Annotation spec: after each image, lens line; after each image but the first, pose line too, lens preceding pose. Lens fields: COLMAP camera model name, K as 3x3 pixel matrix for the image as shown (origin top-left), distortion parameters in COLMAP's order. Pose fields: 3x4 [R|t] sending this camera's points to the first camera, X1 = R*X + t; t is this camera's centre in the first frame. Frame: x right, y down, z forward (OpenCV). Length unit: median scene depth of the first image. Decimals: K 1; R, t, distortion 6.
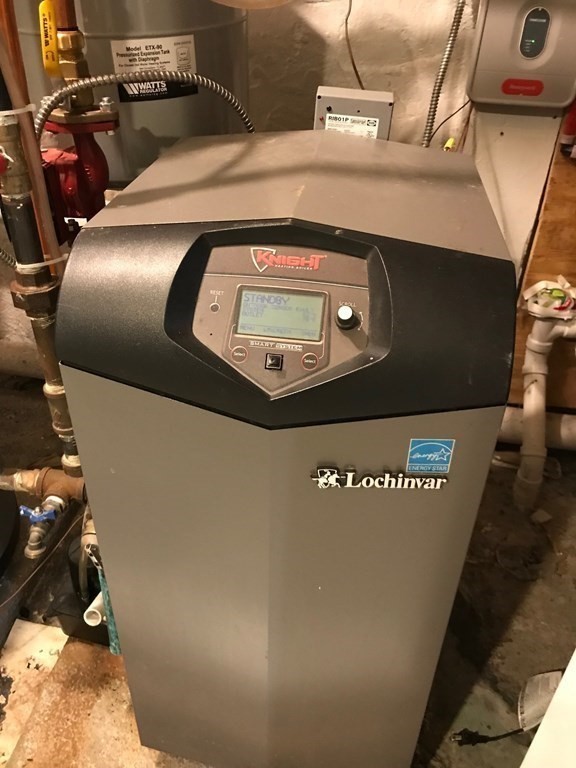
lens RADIAL K [[636.4, 0, 287.5], [0, 636.4, 378.1], [0, 0, 1]] dist [0.014672, -0.009954]
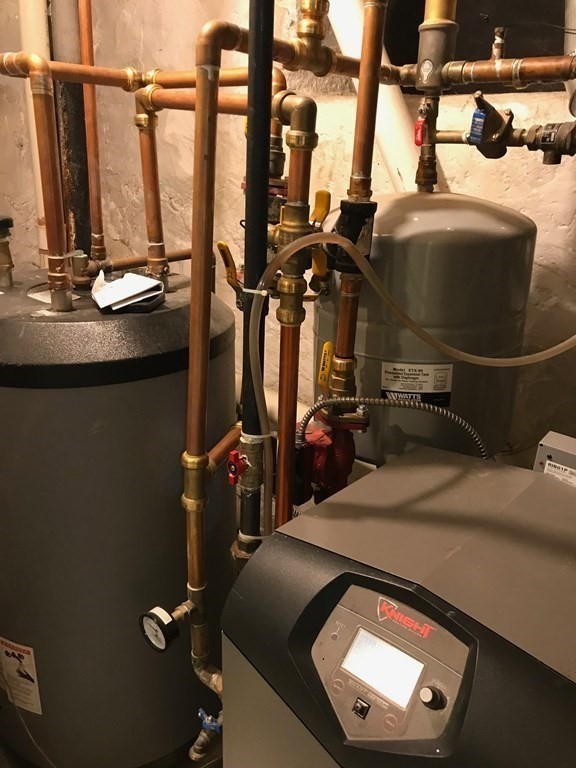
lens RADIAL K [[636.4, 0, 281.3], [0, 636.4, 381.9], [0, 0, 1]] dist [0.014672, -0.009954]
pose [[0.839607, 0.183817, -0.511147, 0.210096], [-0.319957, 0.927792, -0.191910, -0.188855], [0.438961, 0.324674, 0.837795, -0.133168]]
